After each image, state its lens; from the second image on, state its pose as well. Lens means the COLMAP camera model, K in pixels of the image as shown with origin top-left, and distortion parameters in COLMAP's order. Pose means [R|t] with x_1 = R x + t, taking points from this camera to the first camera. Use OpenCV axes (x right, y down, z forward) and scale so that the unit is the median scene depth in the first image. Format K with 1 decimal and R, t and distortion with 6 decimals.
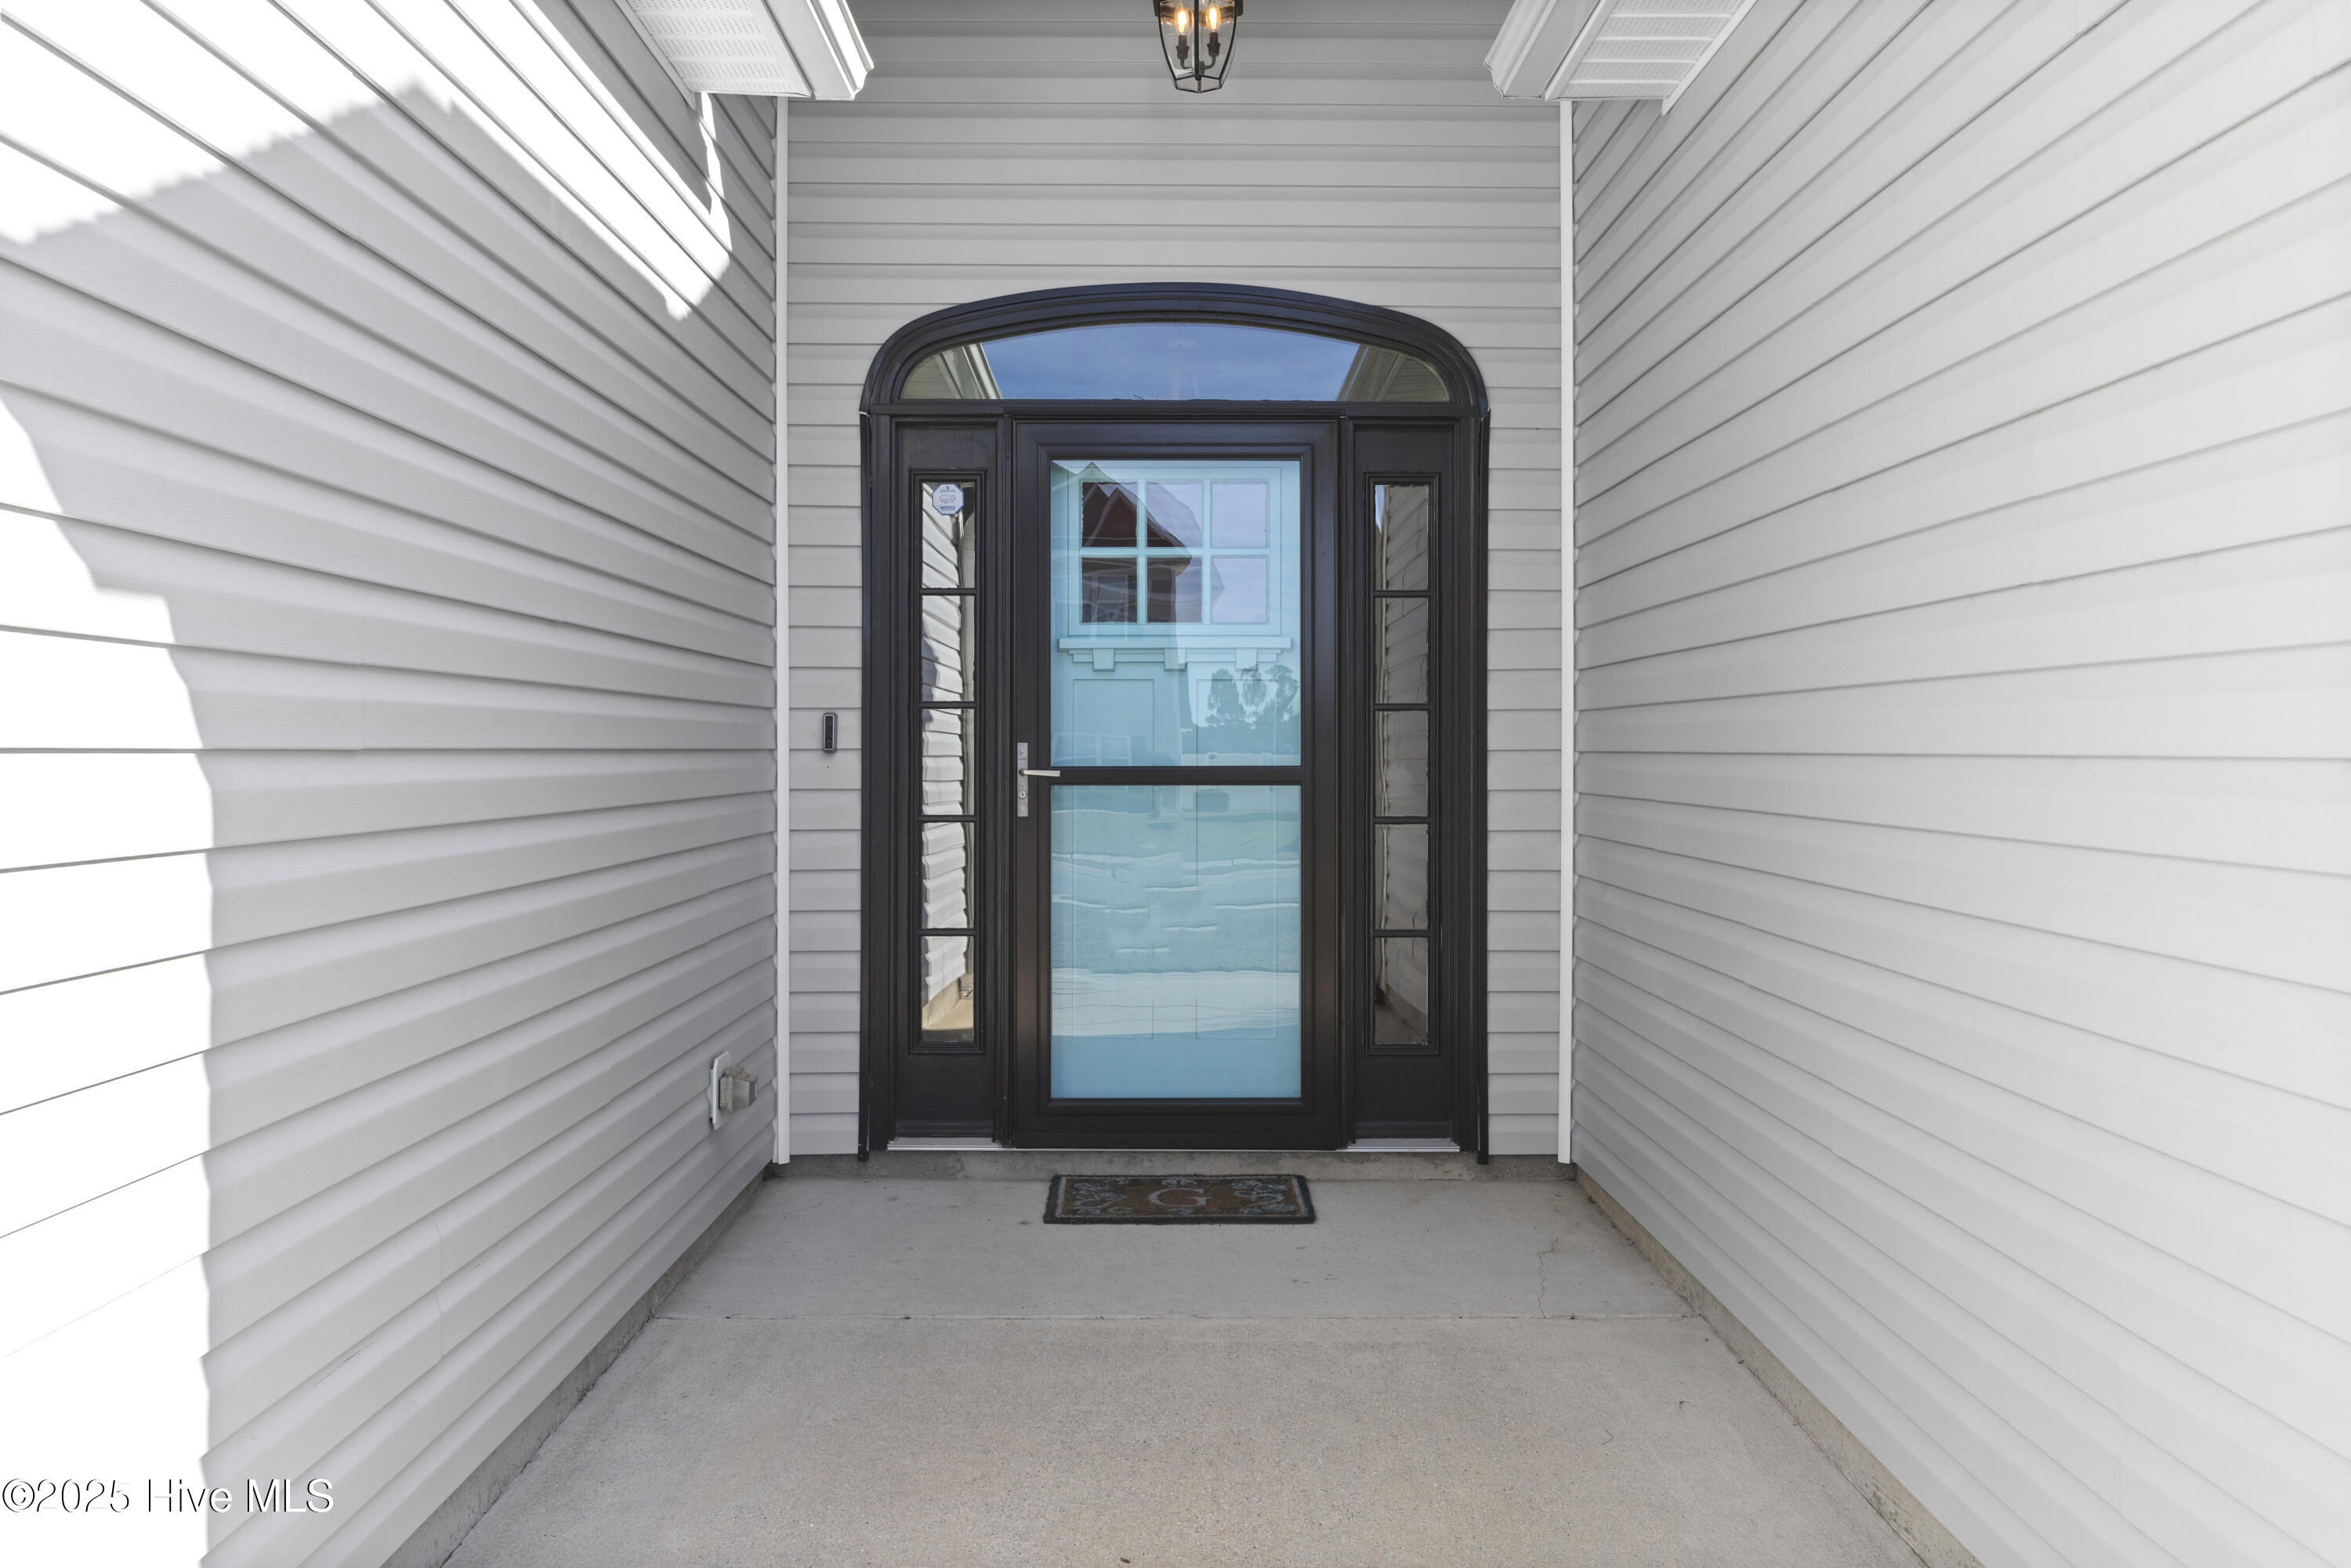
lens RADIAL K [[1973.5, 0, 1178.2], [0, 1973.5, 778.8], [0, 0, 1]] dist [-0.000092, -0.000098]
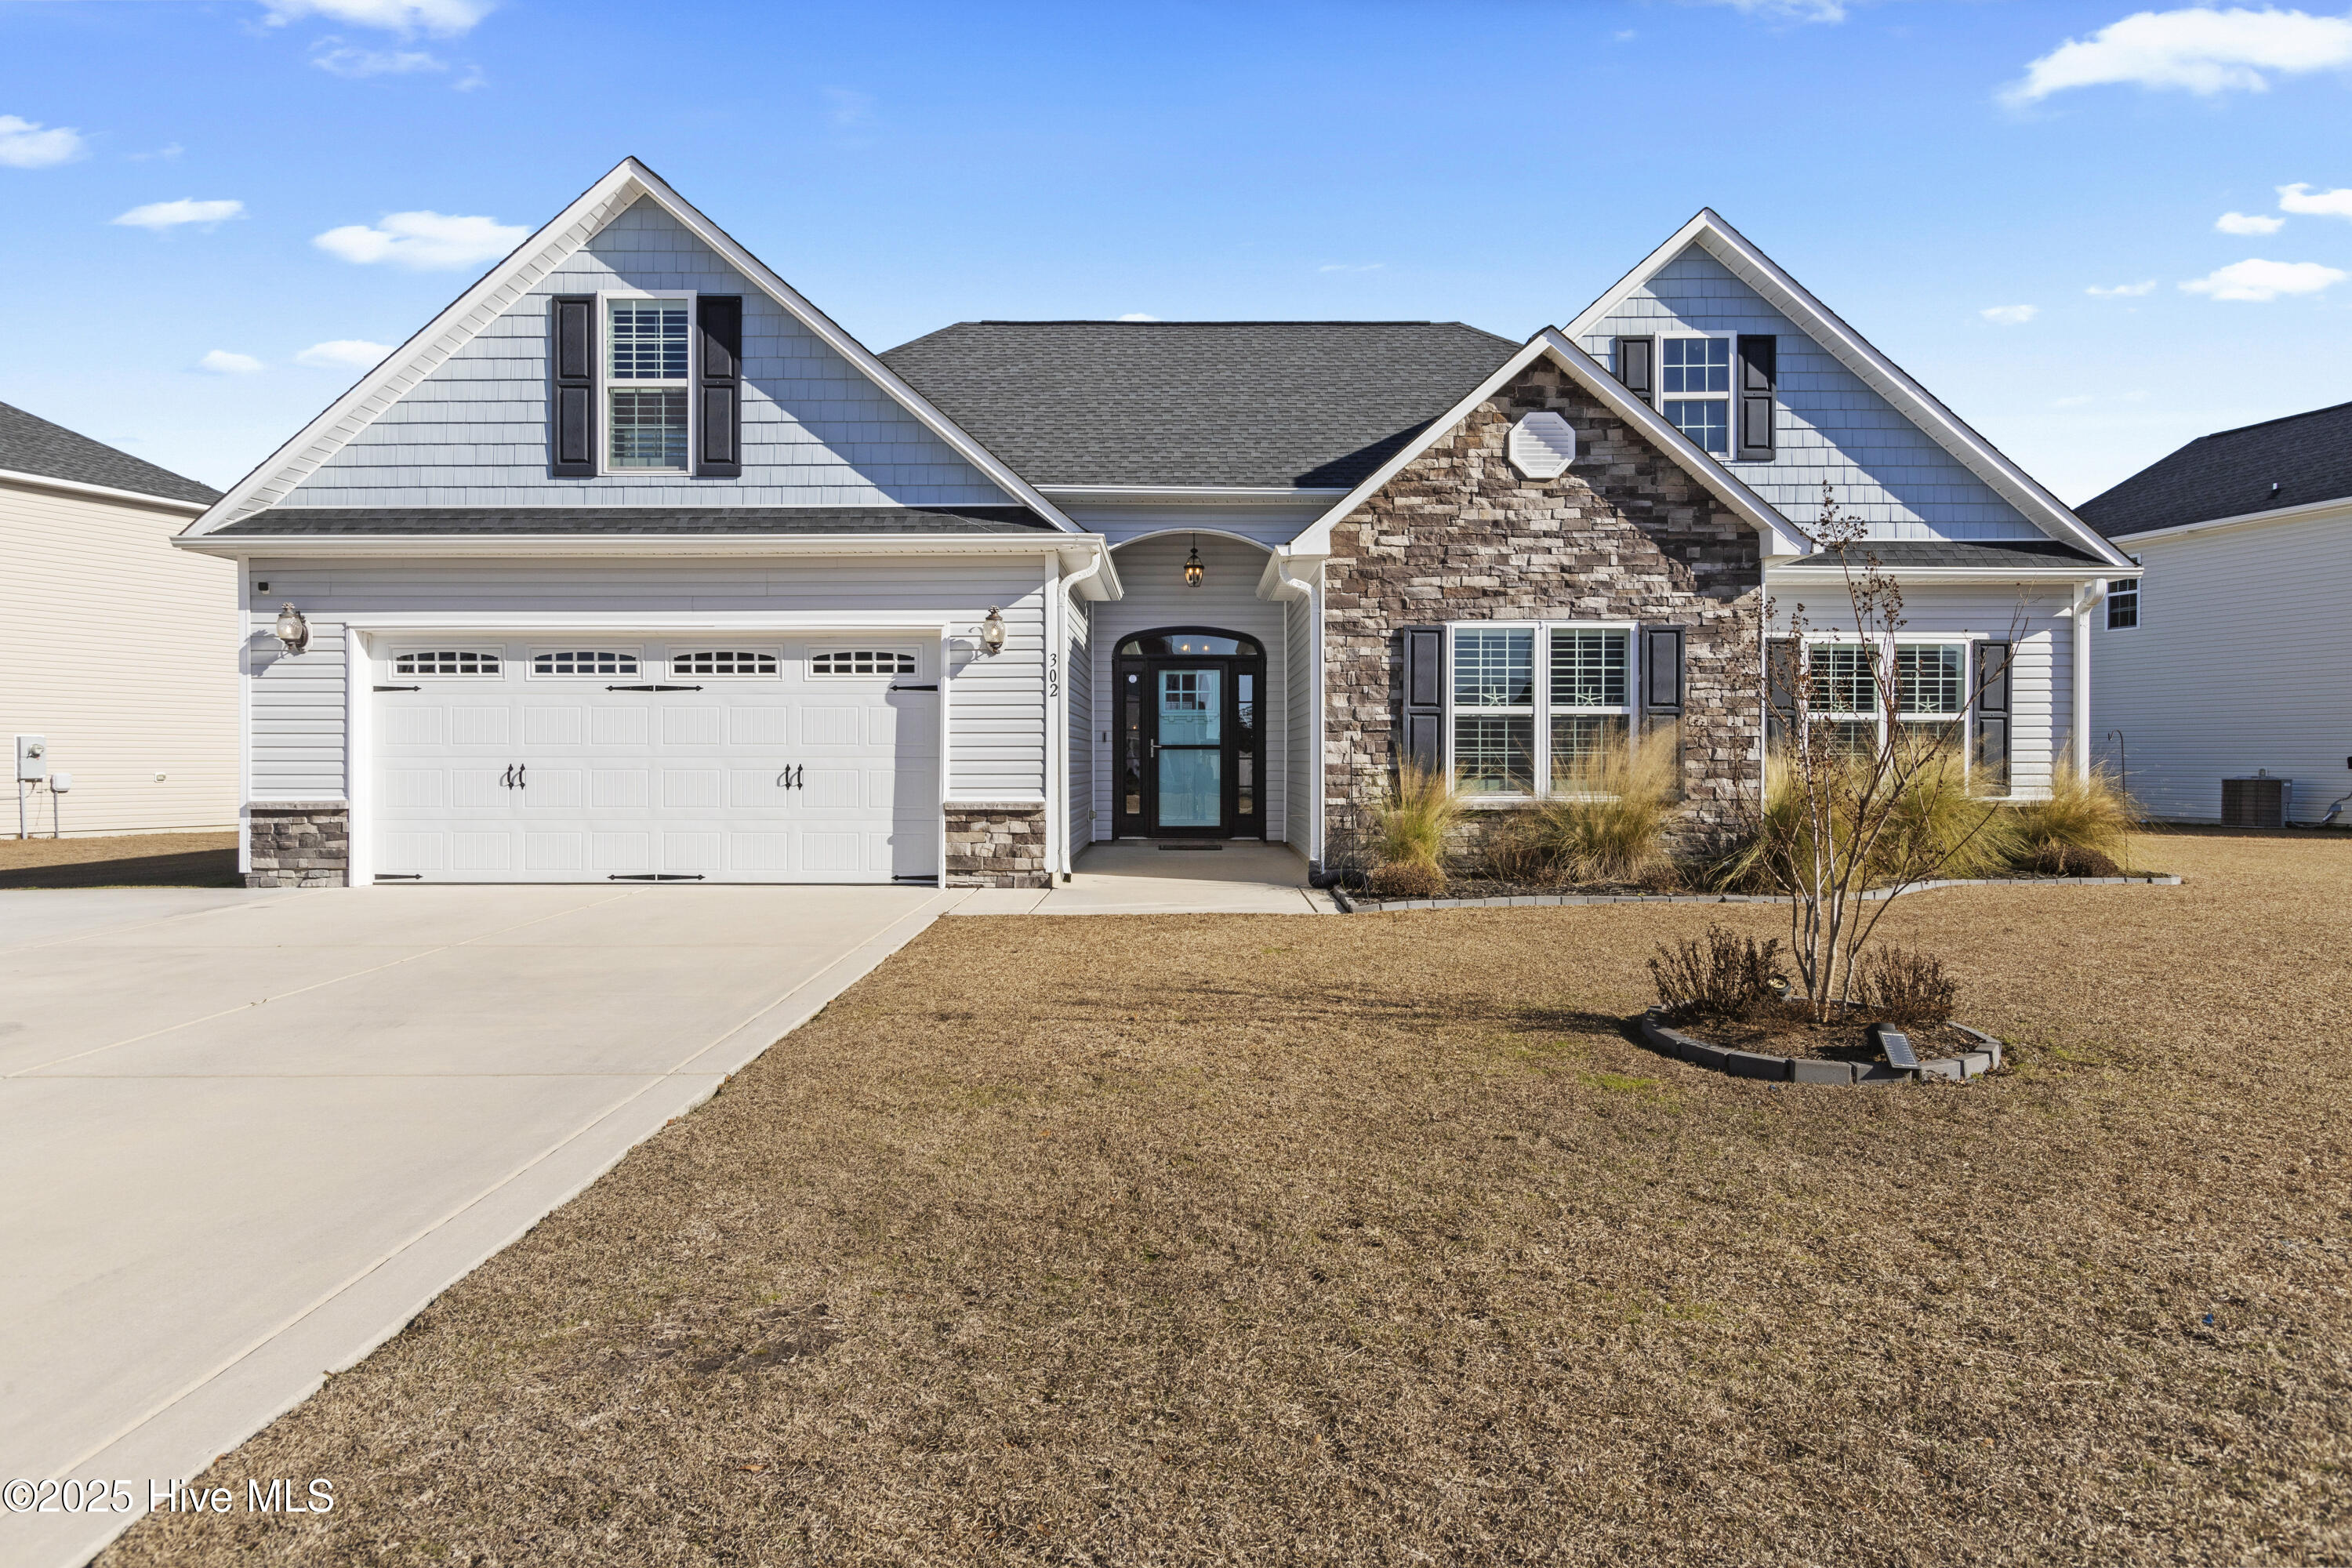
lens RADIAL K [[1521.7, 0, 1175.7], [0, 1521.7, 787.0], [0, 0, 1]] dist [0.008249, 0.006570]
pose [[0.999762, 0.000446, -0.021801, 0.038534], [-0.000440, 1.000000, 0.000292, 0.079674], [0.021801, -0.000282, 0.999762, -2.145422]]
